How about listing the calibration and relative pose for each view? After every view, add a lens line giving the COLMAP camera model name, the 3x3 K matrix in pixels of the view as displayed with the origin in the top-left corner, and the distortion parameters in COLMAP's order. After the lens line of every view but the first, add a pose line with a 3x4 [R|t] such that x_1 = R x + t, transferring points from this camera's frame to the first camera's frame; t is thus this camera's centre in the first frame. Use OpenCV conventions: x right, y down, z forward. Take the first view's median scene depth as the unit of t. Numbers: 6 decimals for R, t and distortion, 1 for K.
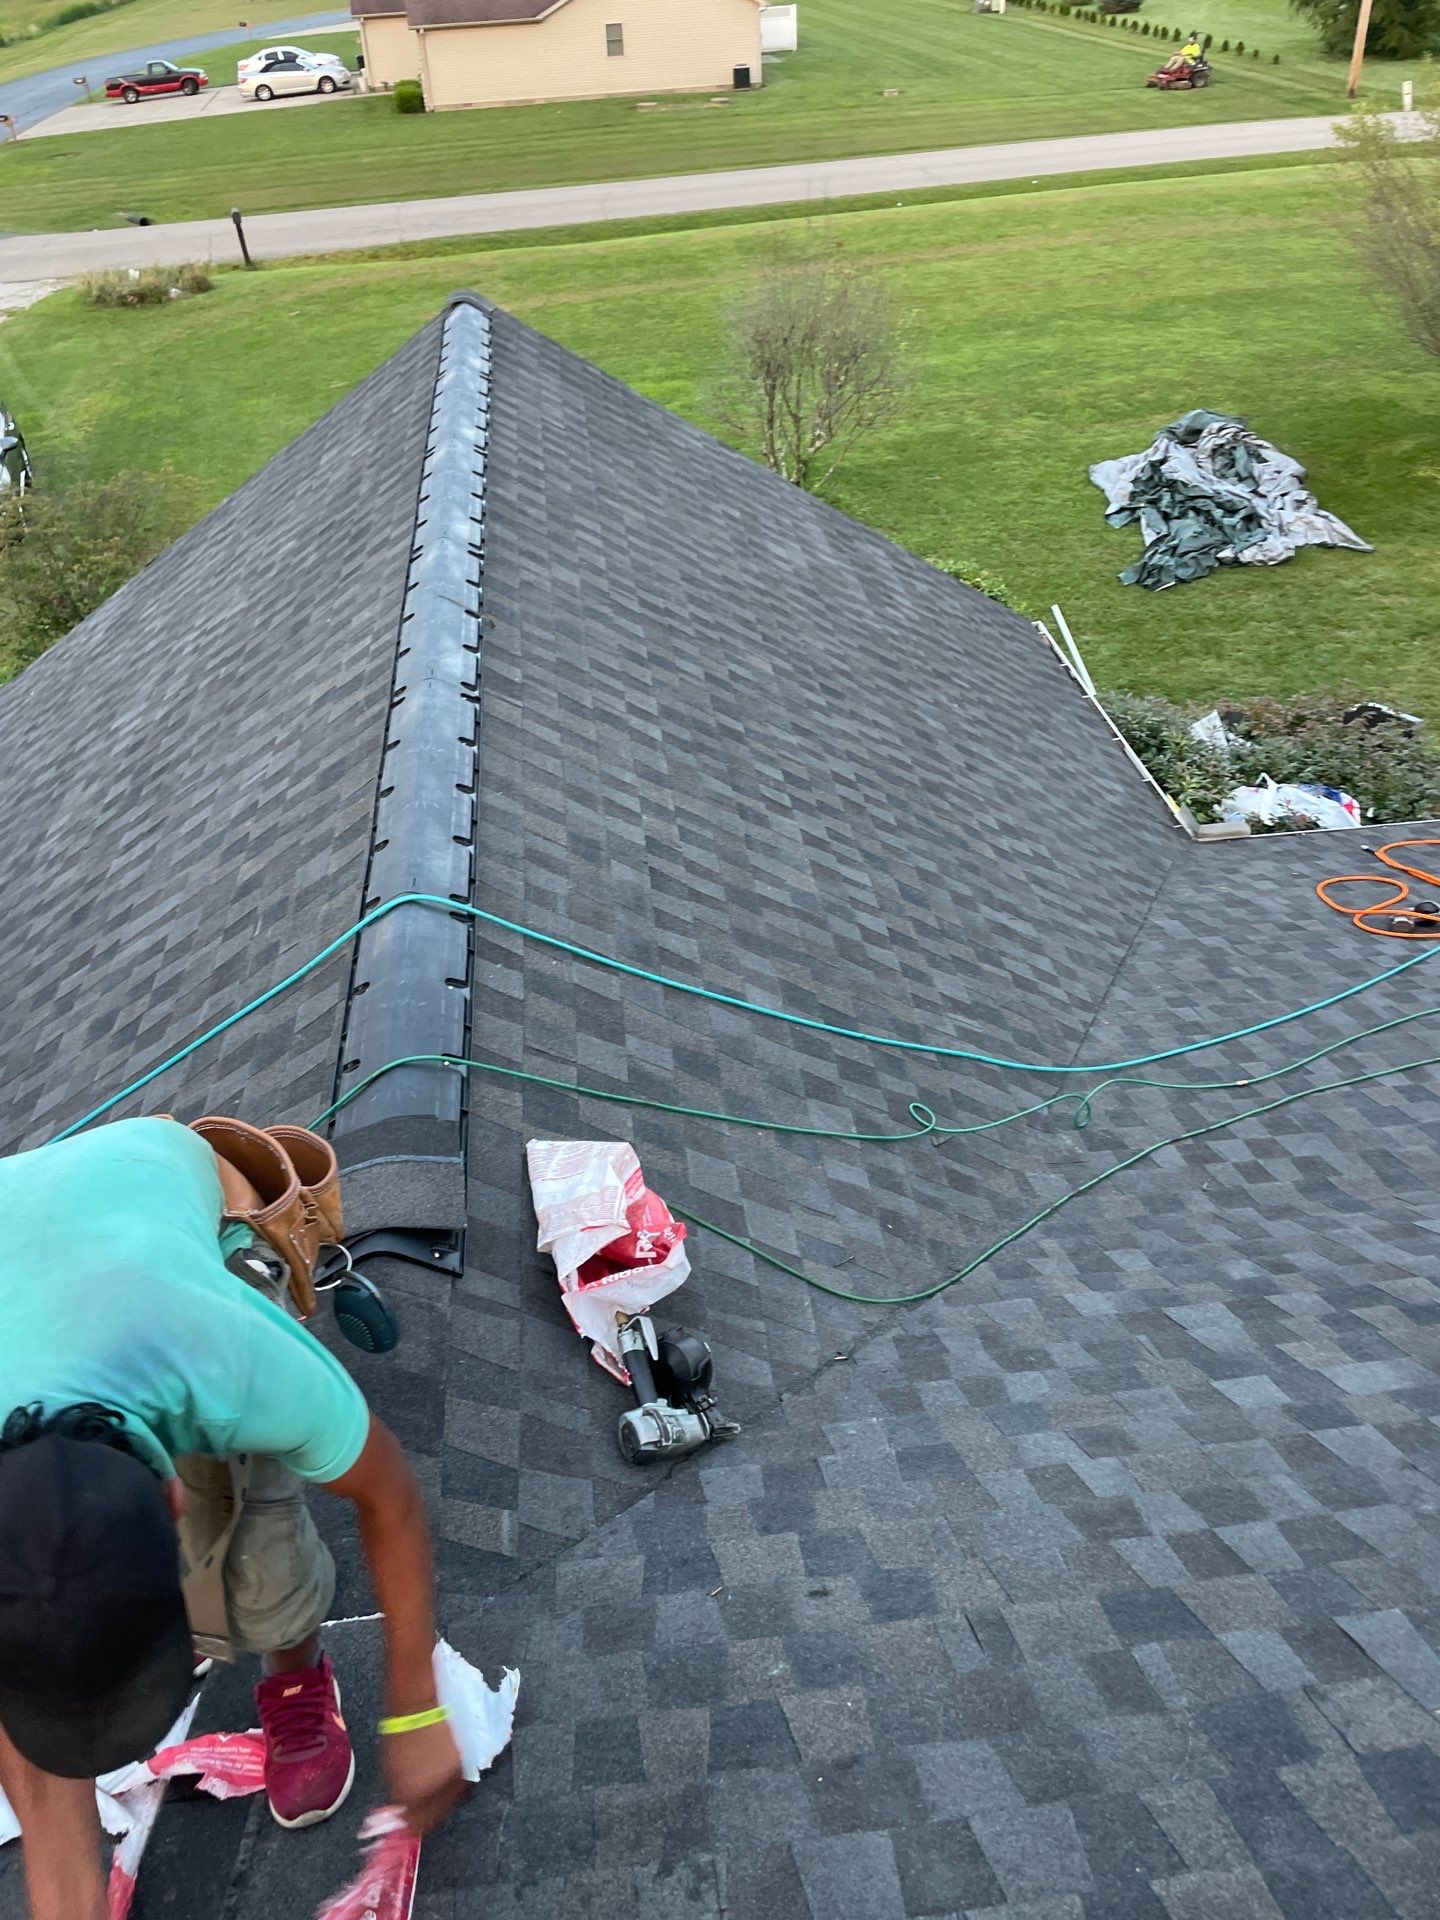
lens RADIAL K [[1396.3, 0, 720.0], [0, 1396.3, 960.0], [0, 0, 1]] dist [0.083047, -0.111172]
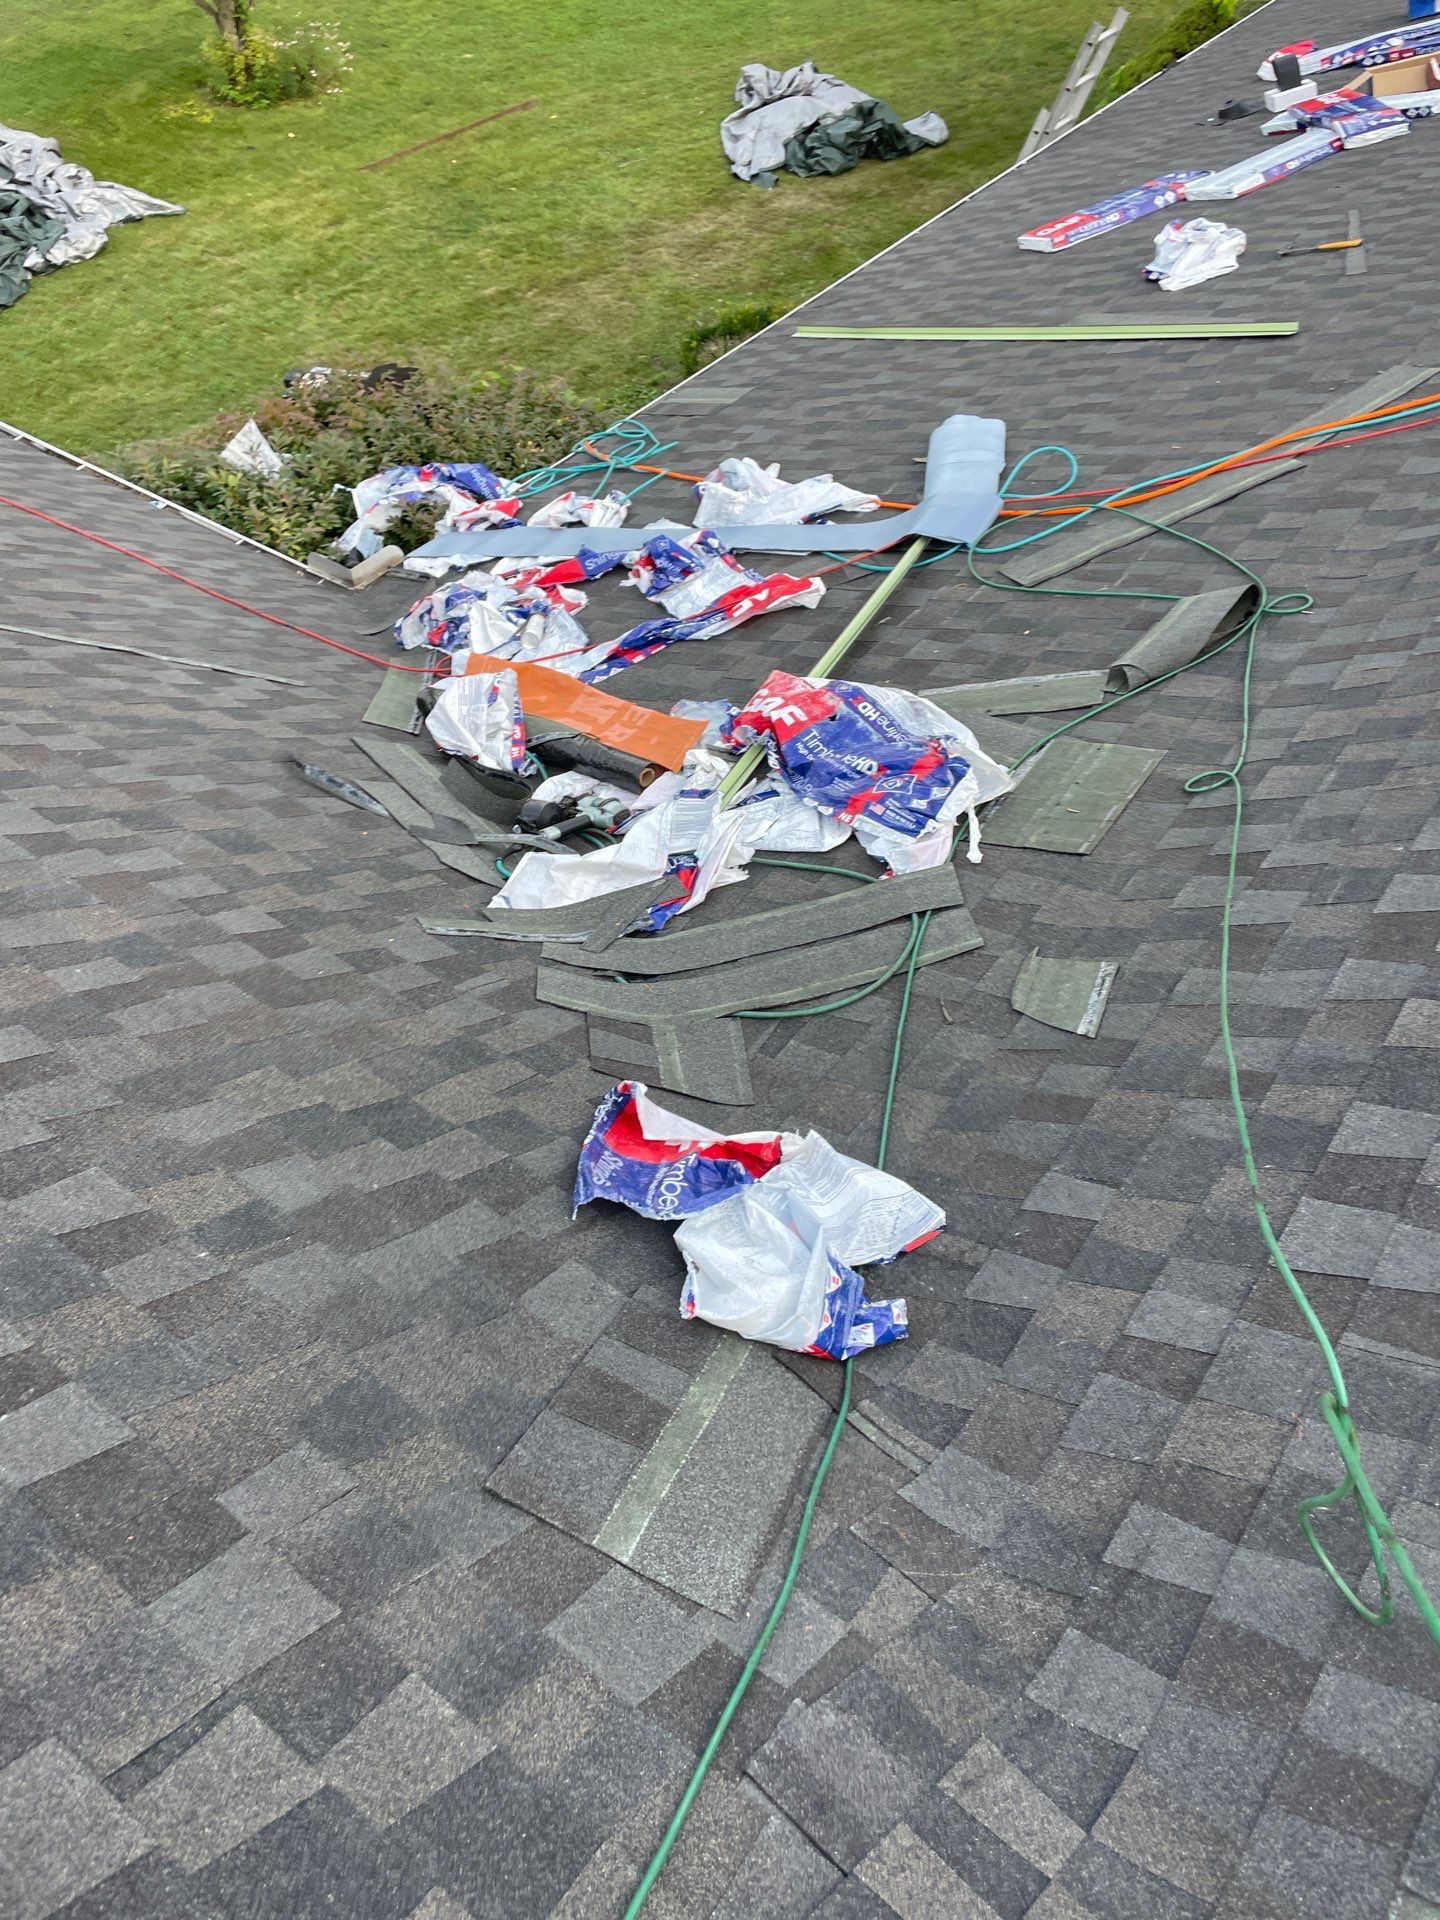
lens RADIAL K [[1396.3, 0, 720.0], [0, 1396.3, 960.0], [0, 0, 1]] dist [0.083047, -0.111172]
pose [[0.669983, -0.532367, 0.517405, -0.019235], [0.429884, 0.846430, 0.314254, -0.029922], [-0.605246, 0.011879, 0.795950, 0.107667]]
